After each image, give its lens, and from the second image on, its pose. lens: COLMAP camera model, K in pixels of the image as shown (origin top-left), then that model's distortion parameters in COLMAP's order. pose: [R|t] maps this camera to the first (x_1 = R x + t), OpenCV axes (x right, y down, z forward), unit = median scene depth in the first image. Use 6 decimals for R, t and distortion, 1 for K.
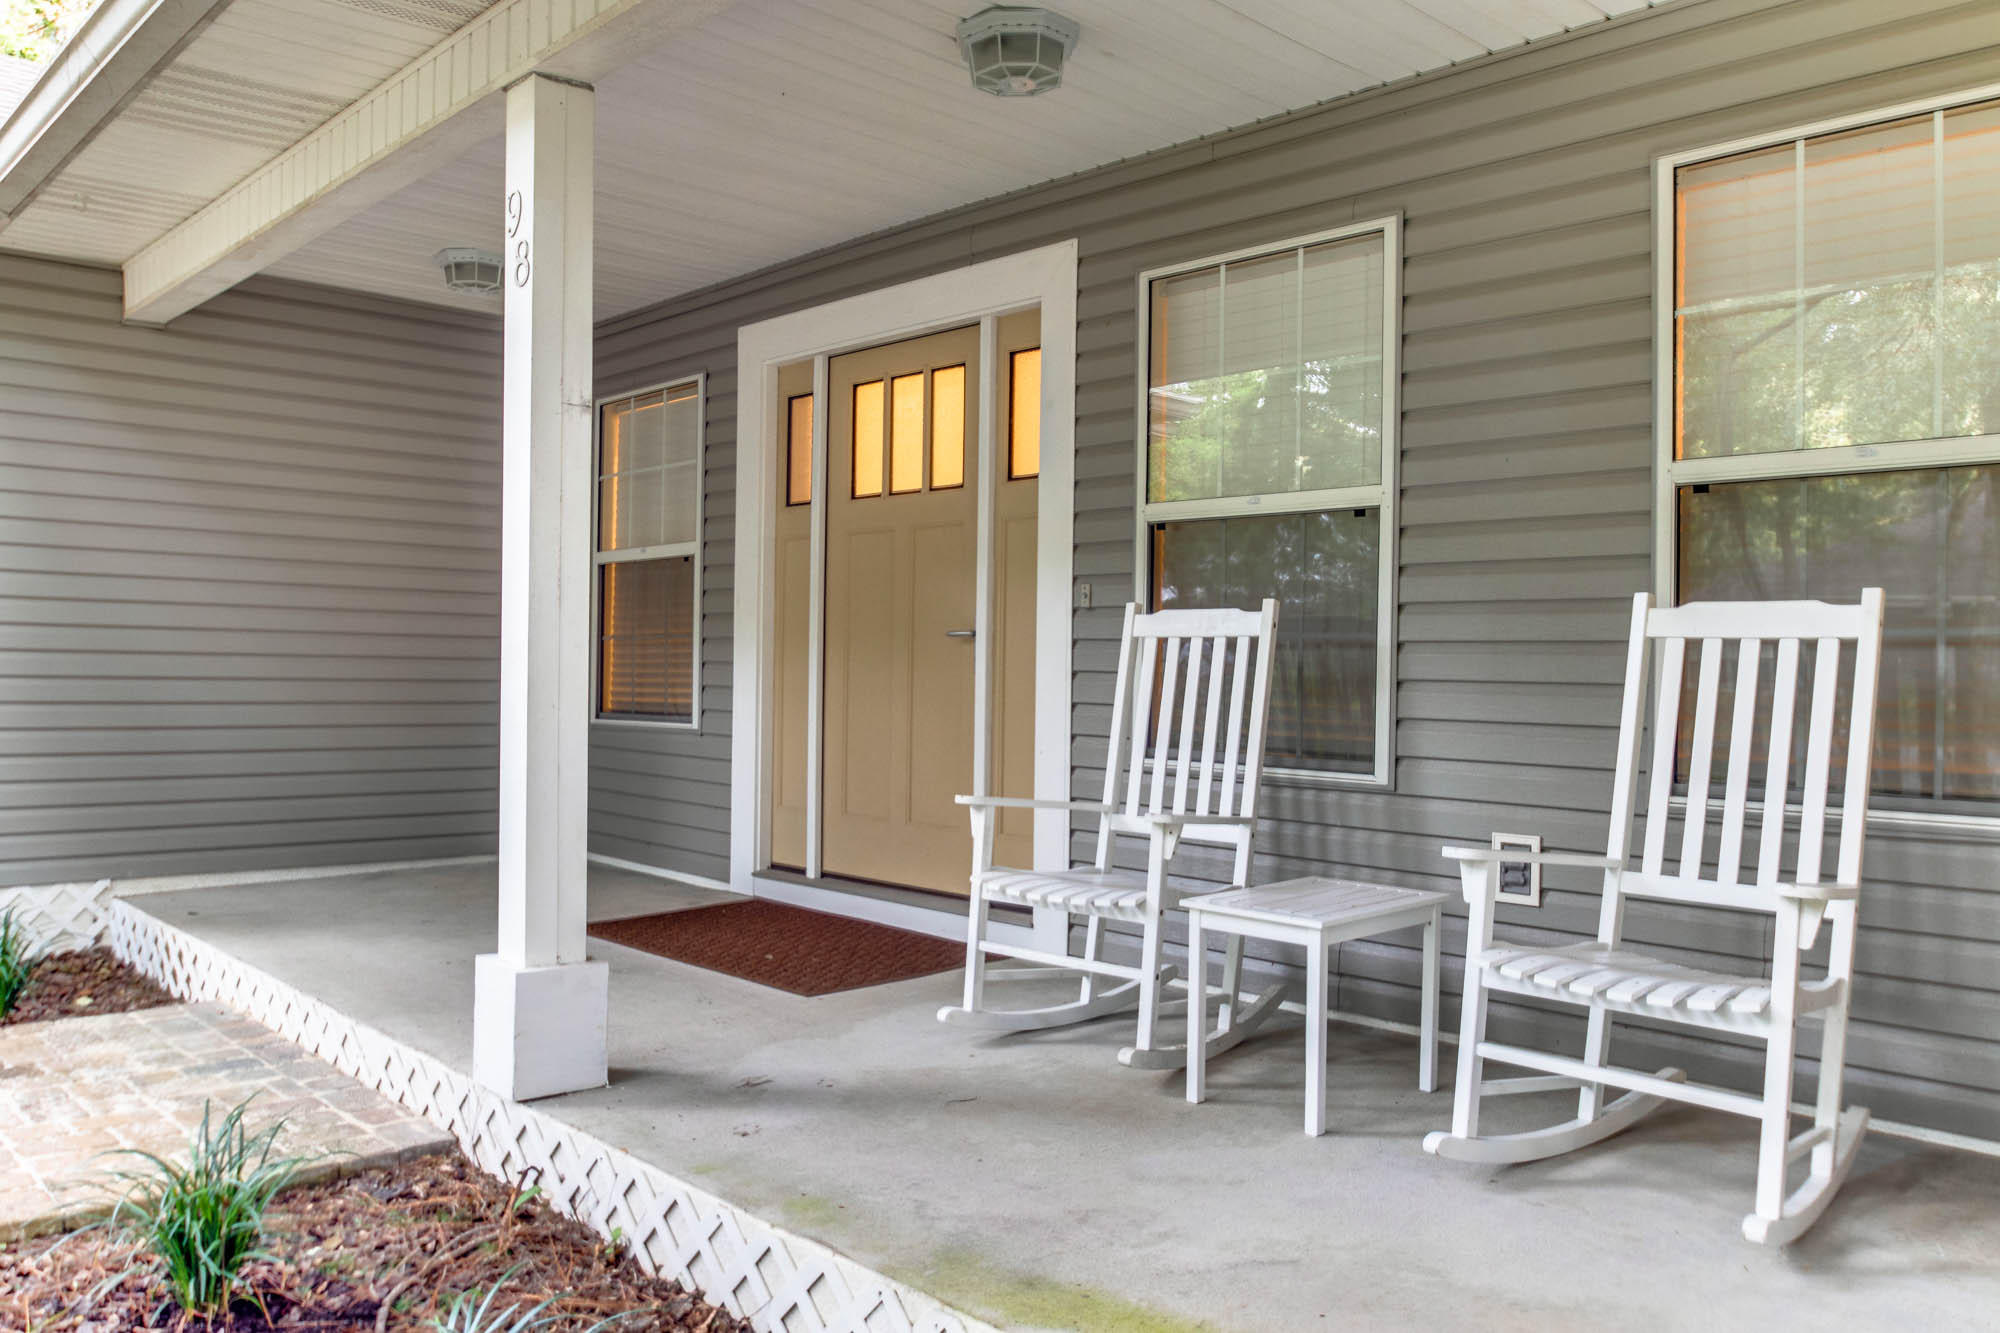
lens RADIAL K [[1523.3, 0, 1000.0], [0, 1523.3, 666.5], [0, 0, 1]] dist [-0.053633, -0.000321]
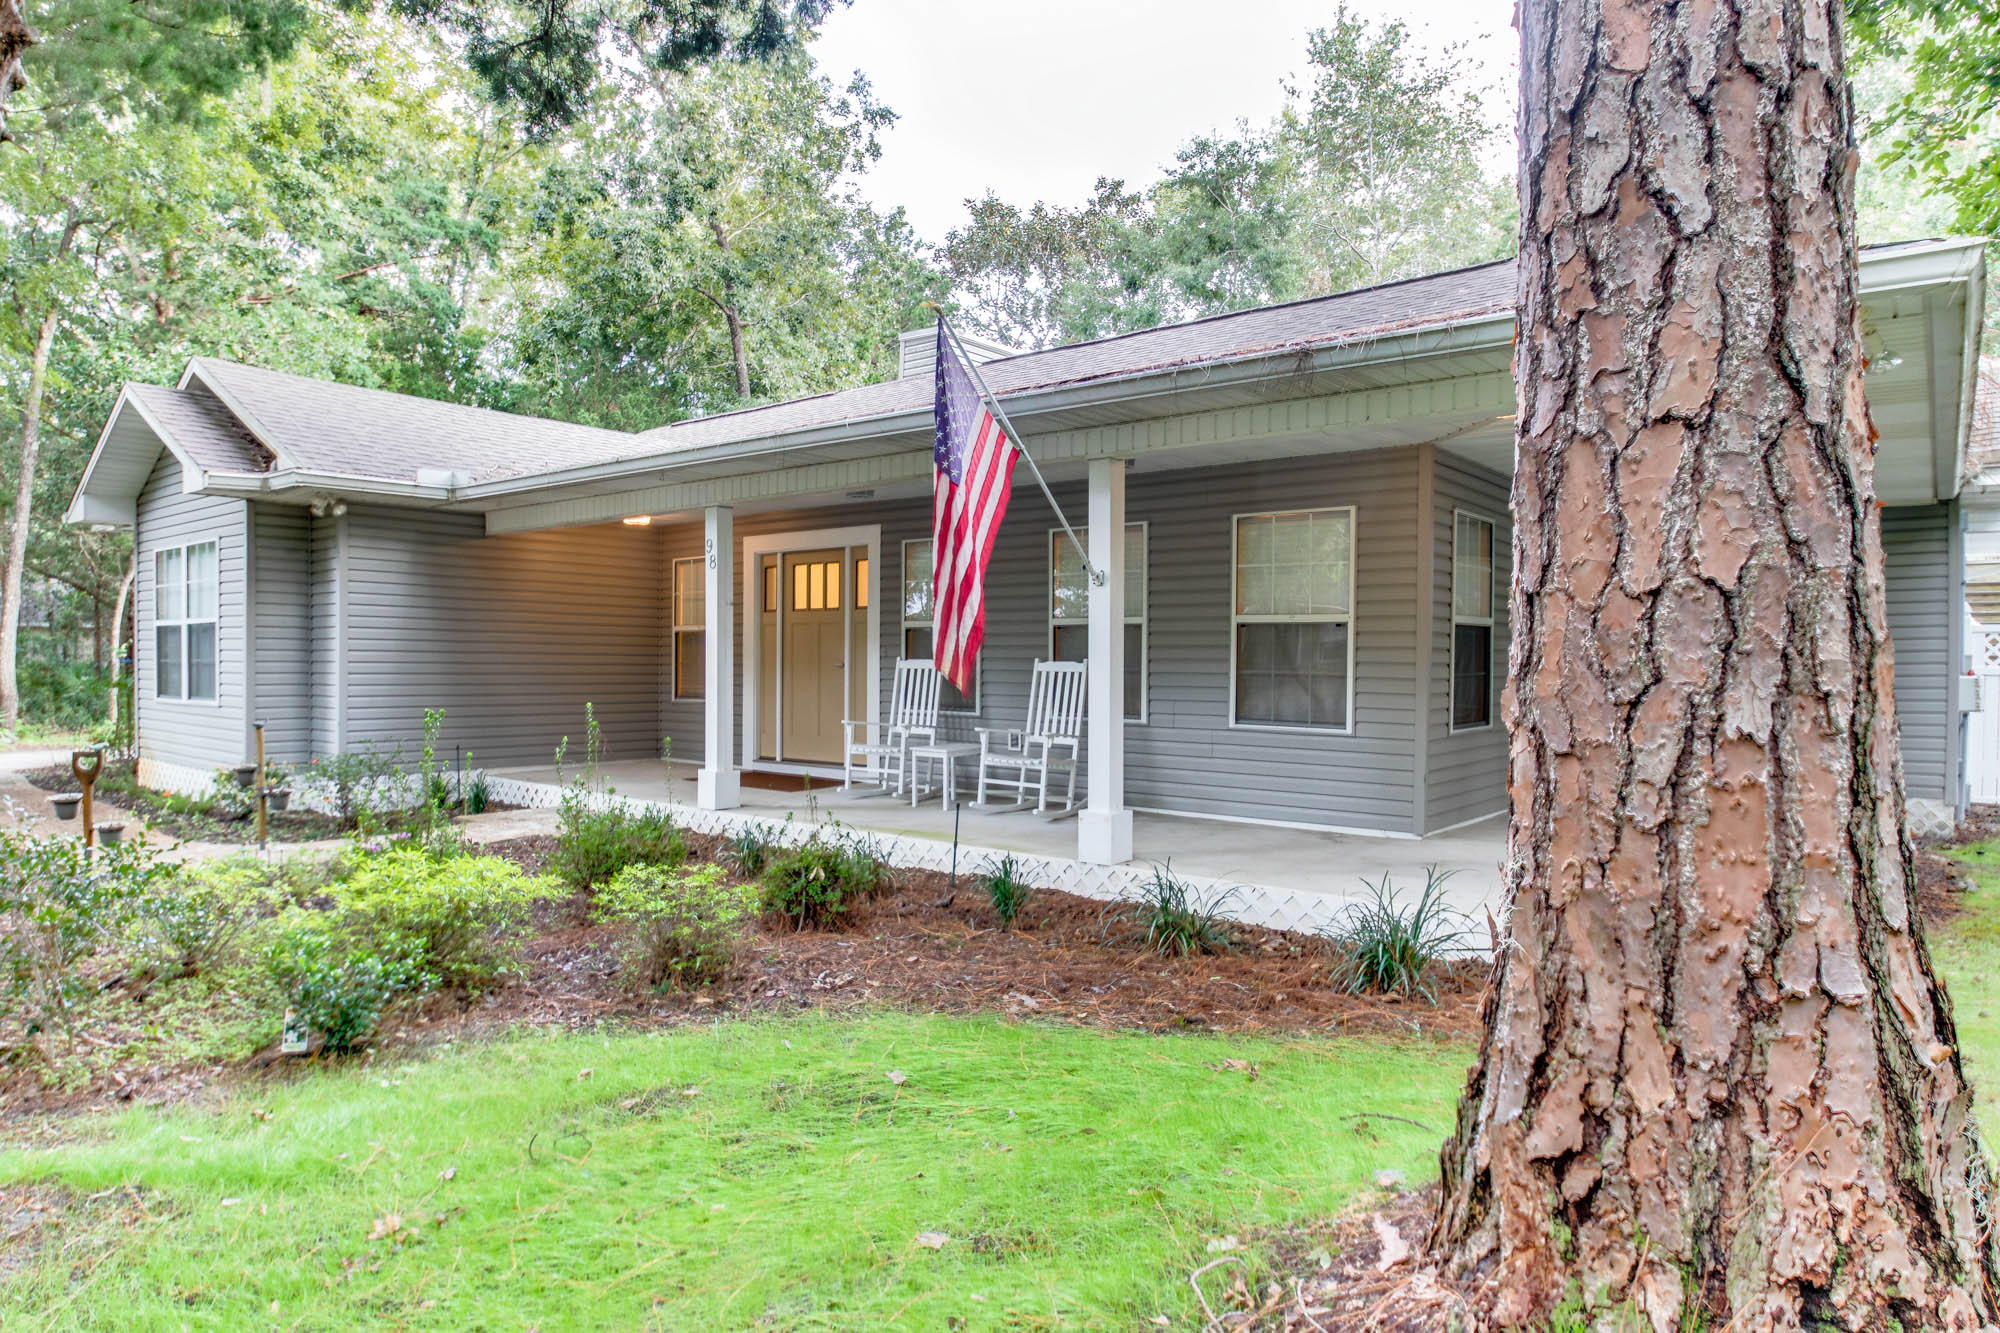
lens RADIAL K [[1182.0, 0, 1000.0], [0, 1182.0, 666.5], [0, 0, 1]] dist [-0.009947, -0.004233]
pose [[0.991091, -0.011017, 0.132734, -0.027412], [0.009516, 0.999883, 0.011938, -0.053122], [-0.132850, -0.010568, 0.991080, -1.438687]]
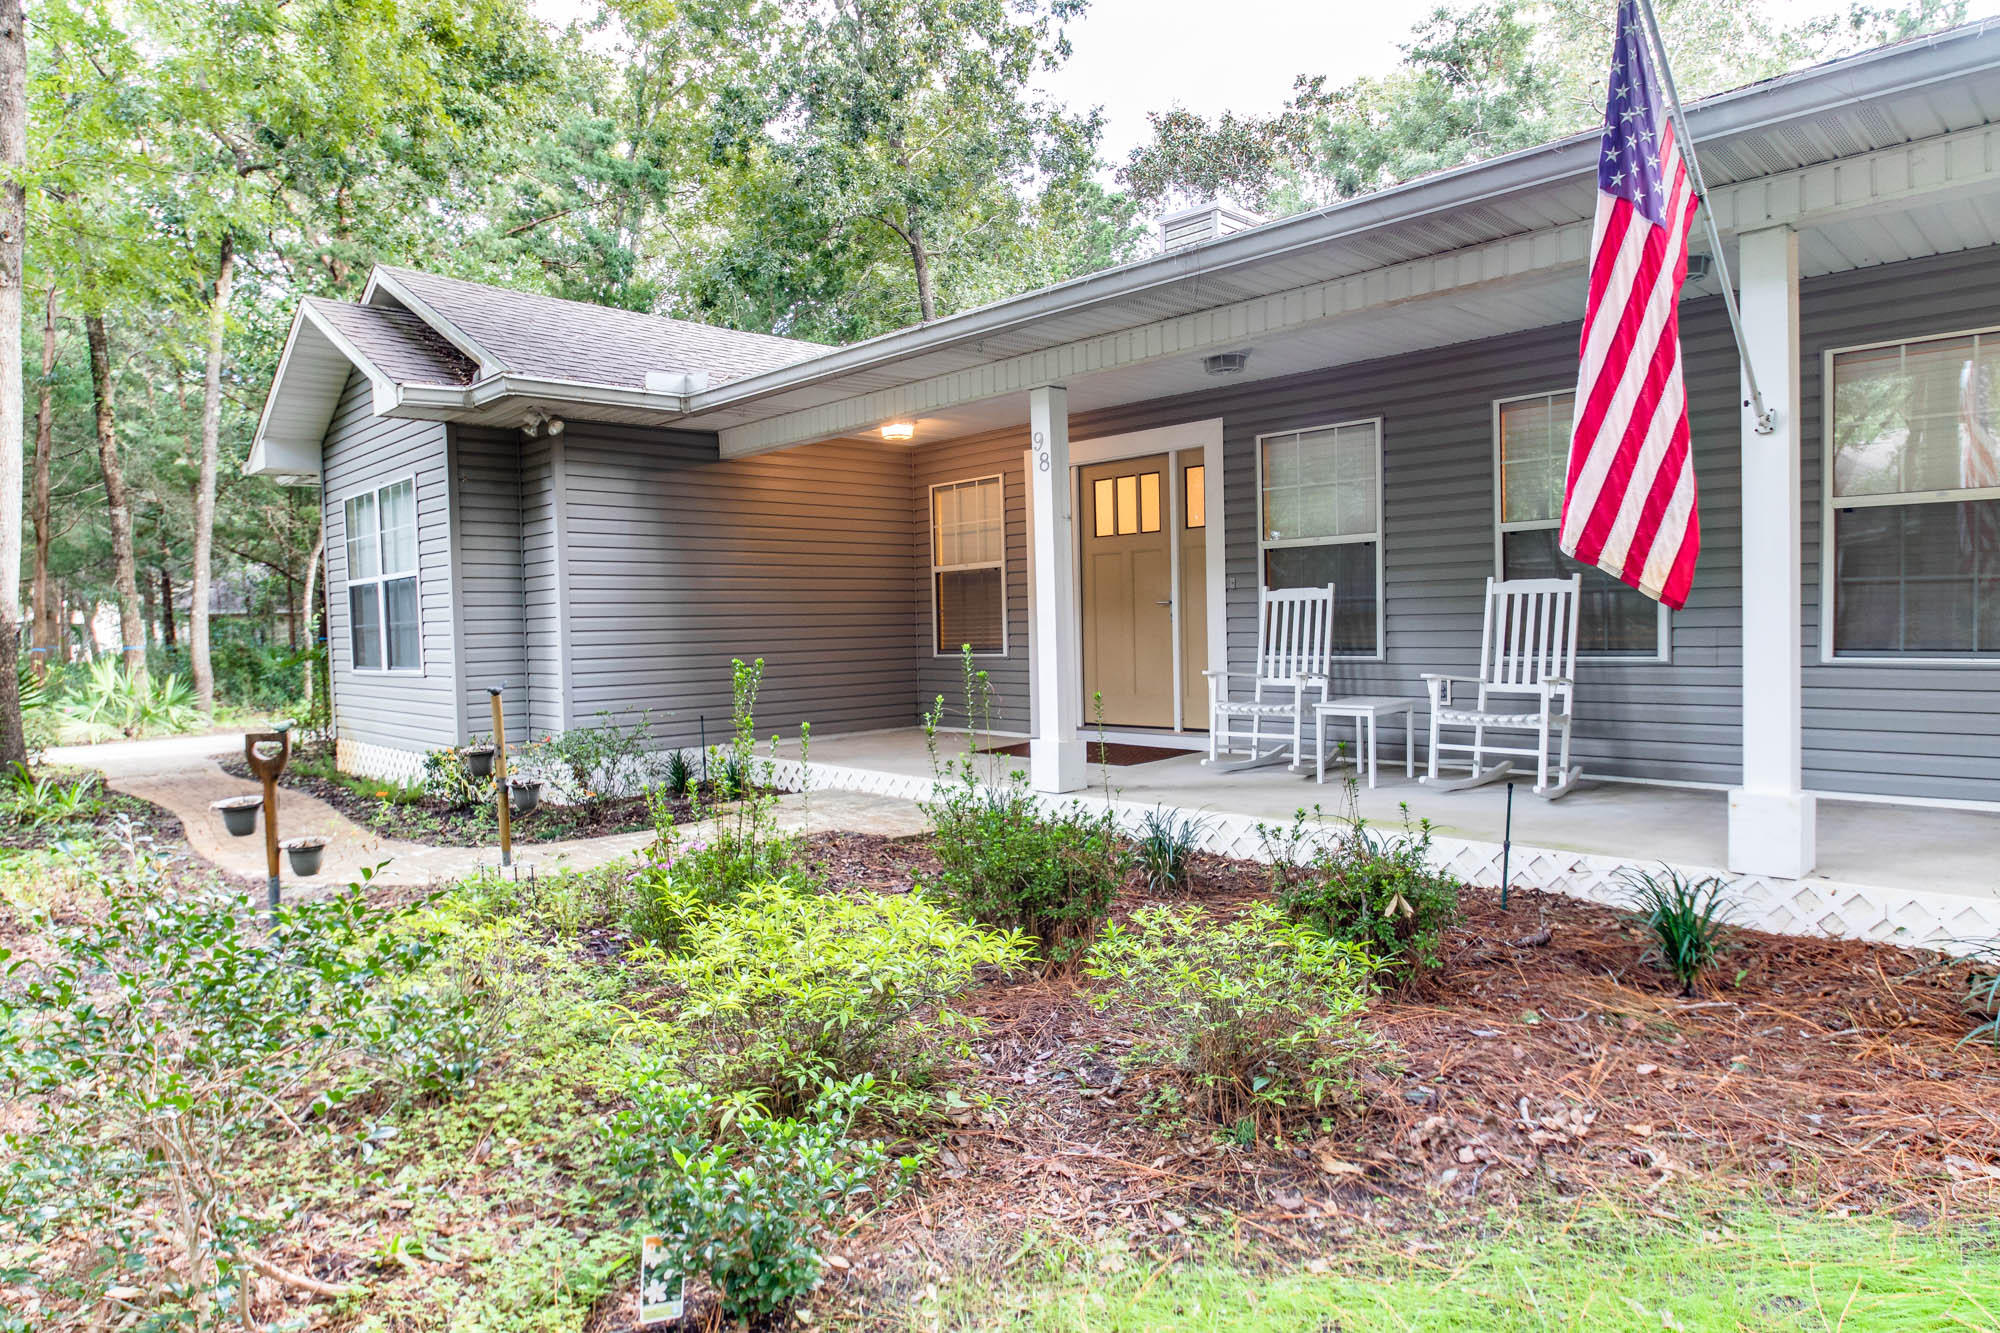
lens RADIAL K [[1182.0, 0, 1000.0], [0, 1182.0, 666.5], [0, 0, 1]] dist [-0.009947, -0.004233]
pose [[0.998983, -0.042250, 0.015730, -0.368029], [0.041617, 0.998387, 0.038612, -0.007260], [-0.017336, -0.037919, 0.999130, -0.822862]]
